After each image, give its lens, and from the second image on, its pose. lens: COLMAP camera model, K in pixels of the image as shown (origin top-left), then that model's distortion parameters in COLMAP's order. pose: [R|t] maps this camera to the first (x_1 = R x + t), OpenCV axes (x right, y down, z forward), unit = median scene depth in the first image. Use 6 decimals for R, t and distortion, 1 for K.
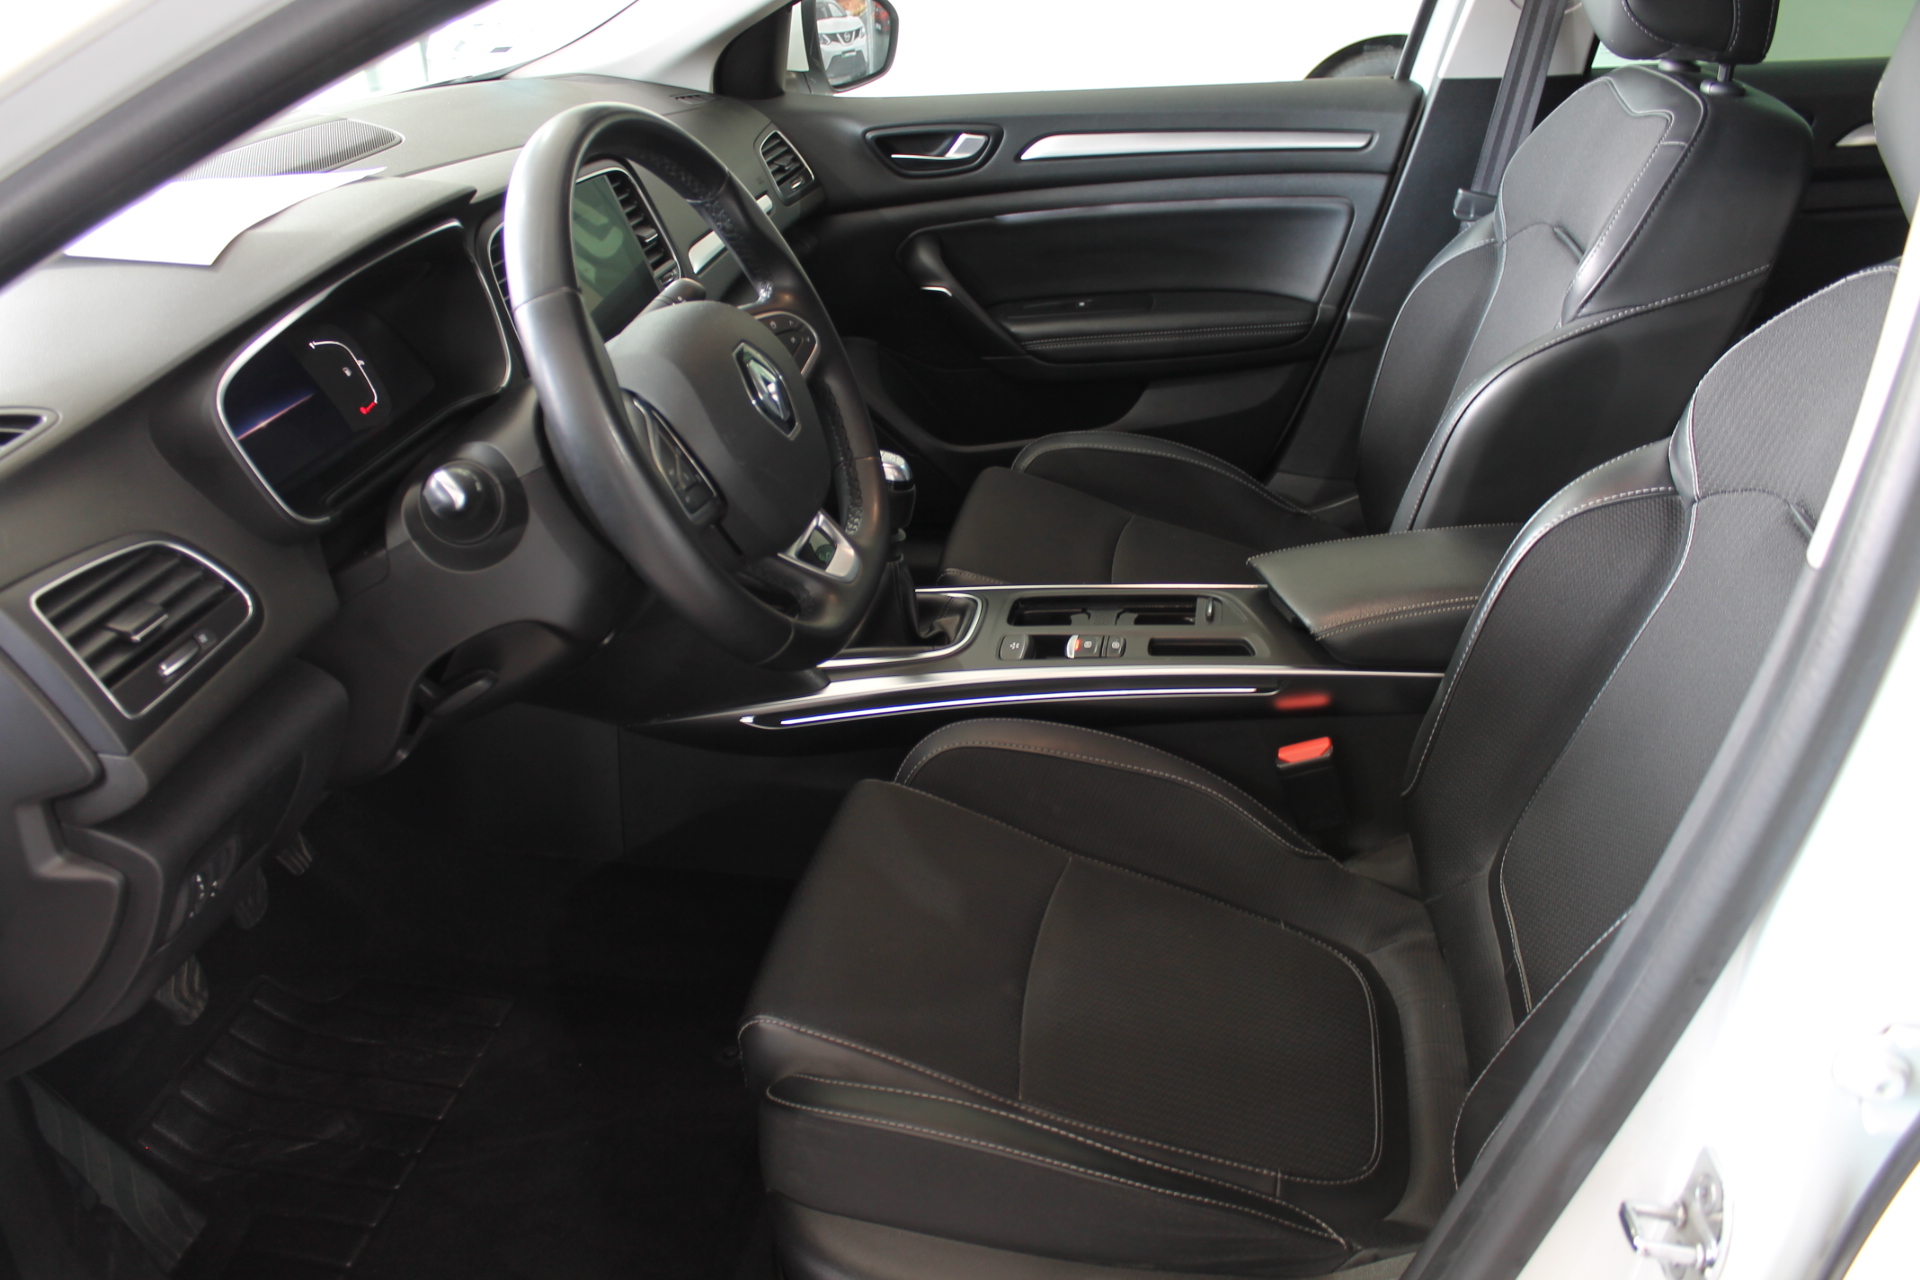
lens RADIAL K [[1586.5, 0, 960.0], [0, 1586.5, 640.0], [0, 0, 1]] dist [-0.174969, 0.149156]
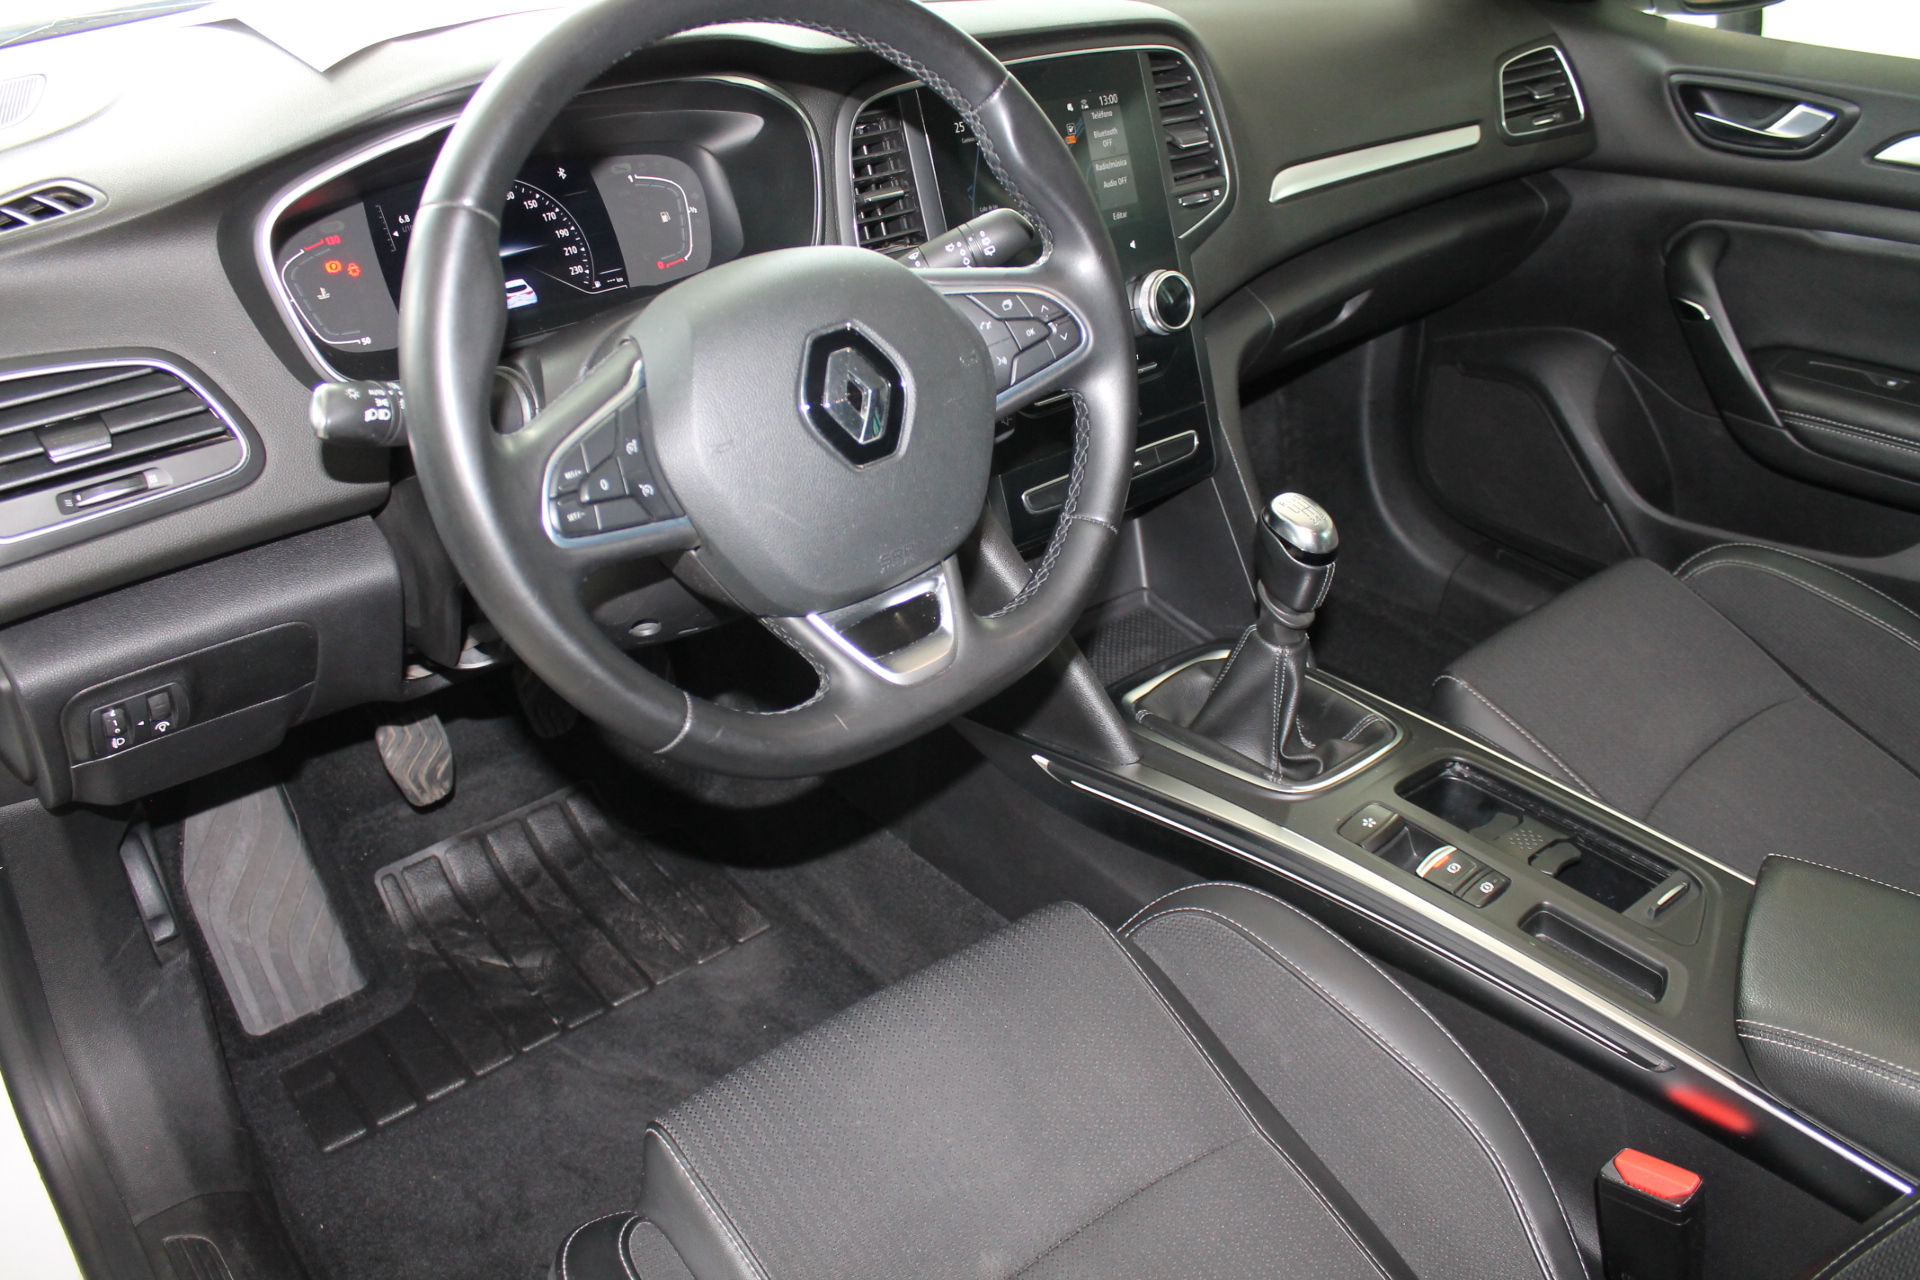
lens RADIAL K [[1586.5, 0, 960.0], [0, 1586.5, 640.0], [0, 0, 1]] dist [-0.174969, 0.149156]
pose [[0.759505, 0.383759, -0.525244, 0.235160], [-0.330628, 0.923108, 0.196361, -0.150931], [0.560212, 0.024523, 0.827986, 0.309003]]
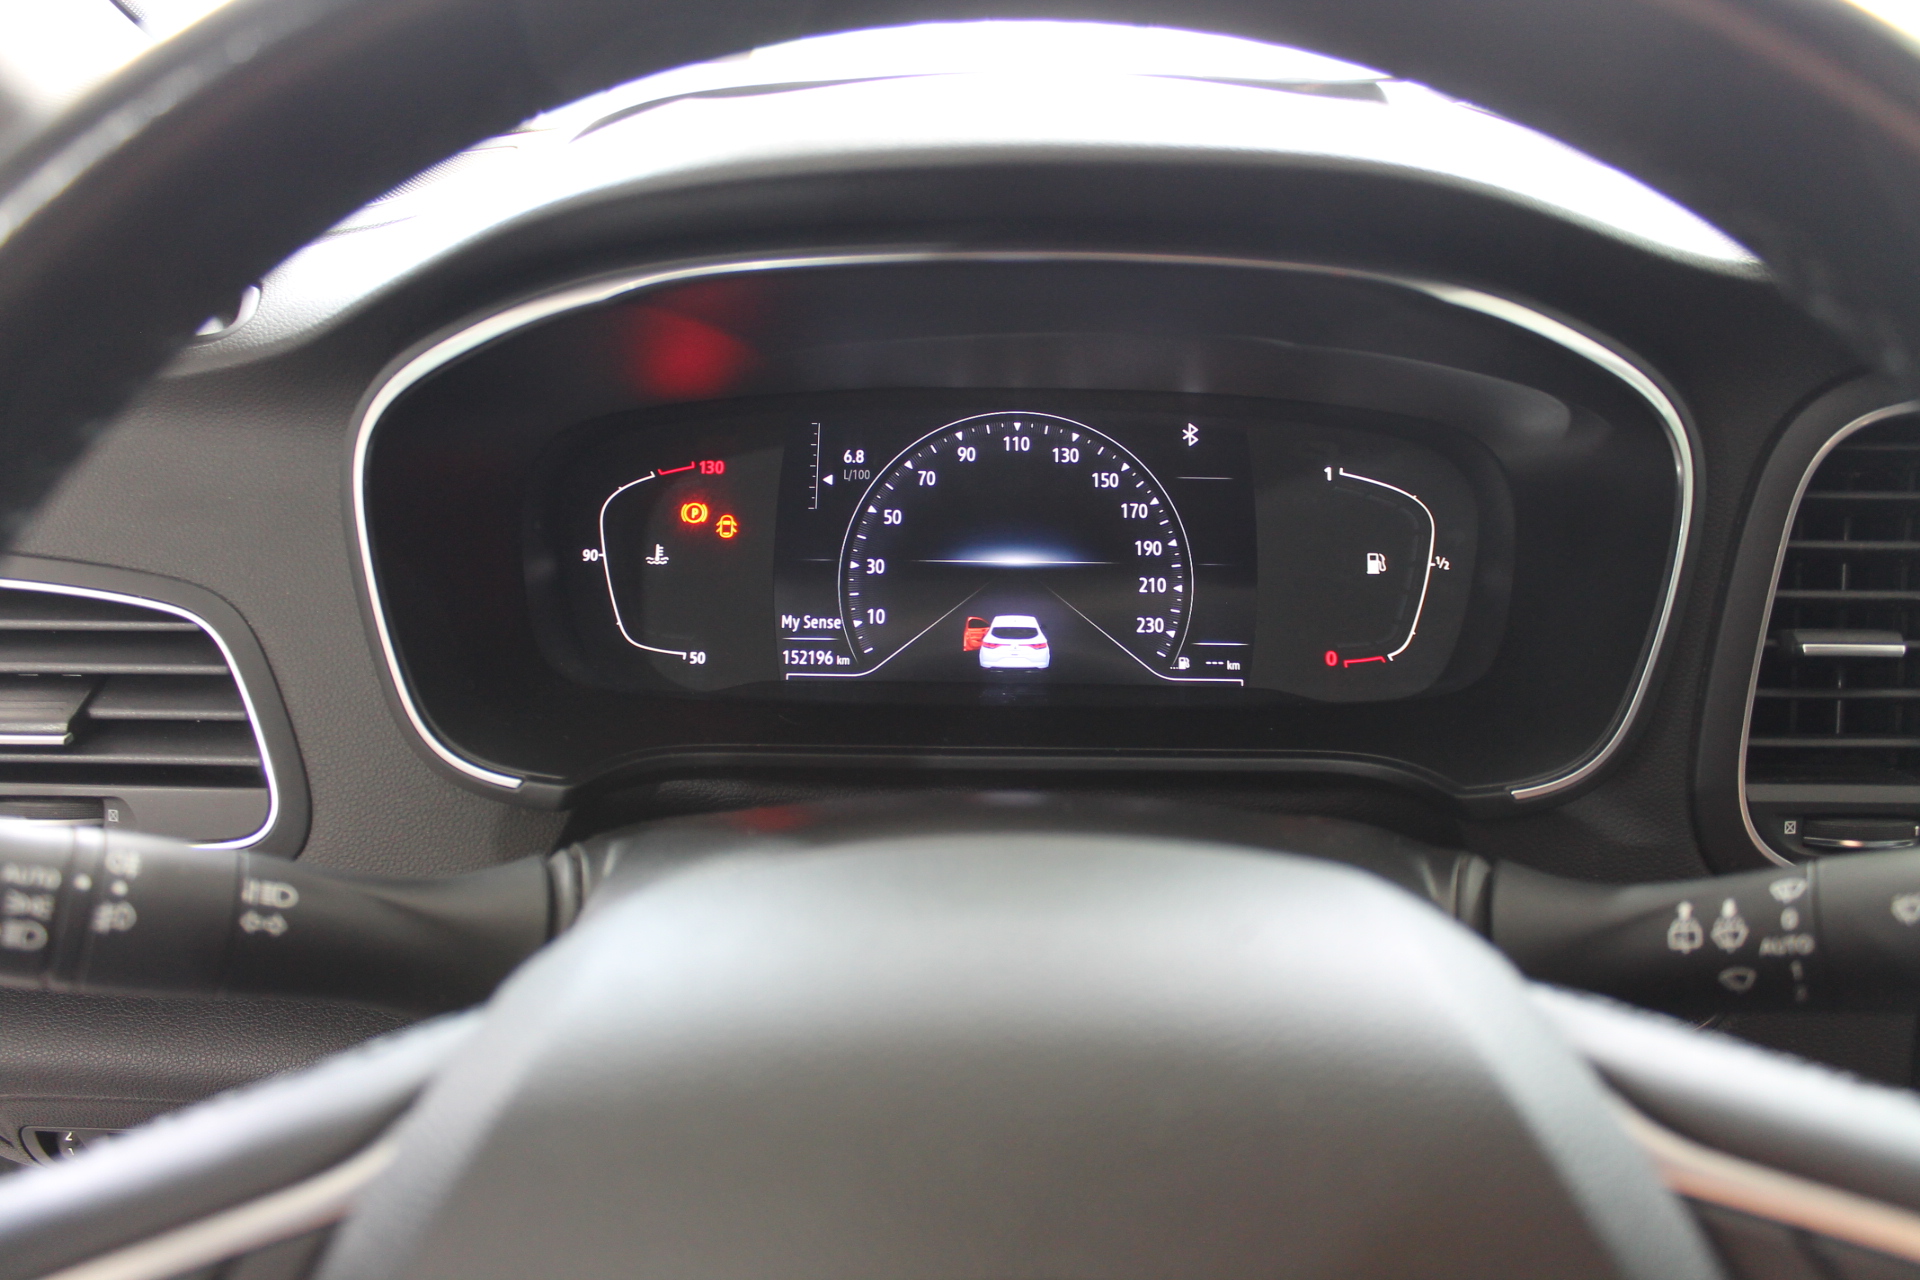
lens RADIAL K [[1586.5, 0, 960.0], [0, 1586.5, 640.0], [0, 0, 1]] dist [-0.174969, 0.149156]
pose [[0.137574, 0.441514, -0.886645, -0.016914], [-0.448943, 0.825721, 0.341518, -0.210403], [0.882906, 0.351069, 0.311813, 0.642168]]
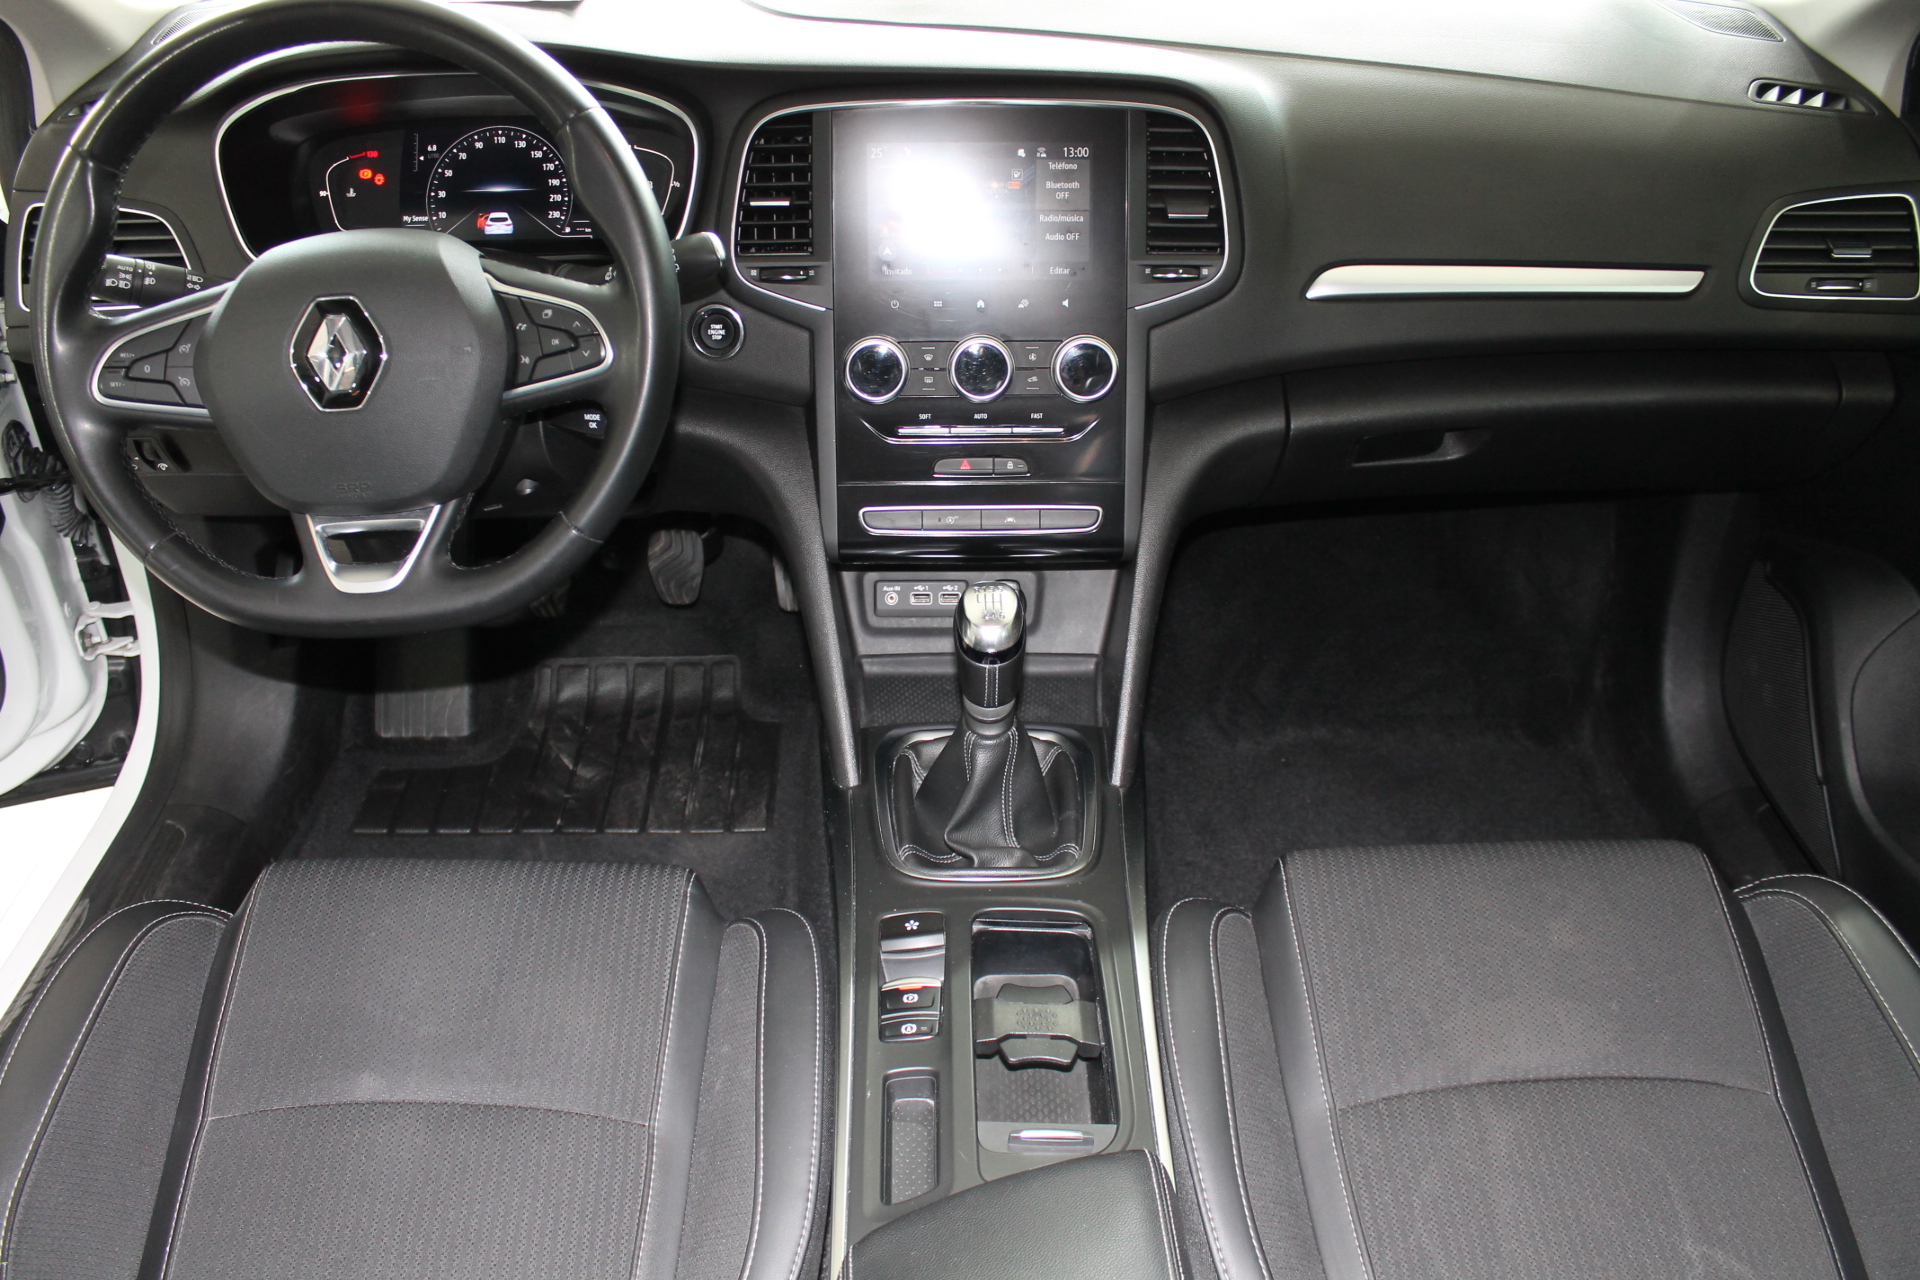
lens RADIAL K [[1586.5, 0, 960.0], [0, 1586.5, 640.0], [0, 0, 1]] dist [-0.174969, 0.149156]
pose [[0.185569, 0.581381, -0.792187, 0.515524], [-0.450390, 0.766842, 0.457277, -0.418680], [0.873334, 0.271937, 0.404151, 0.705754]]
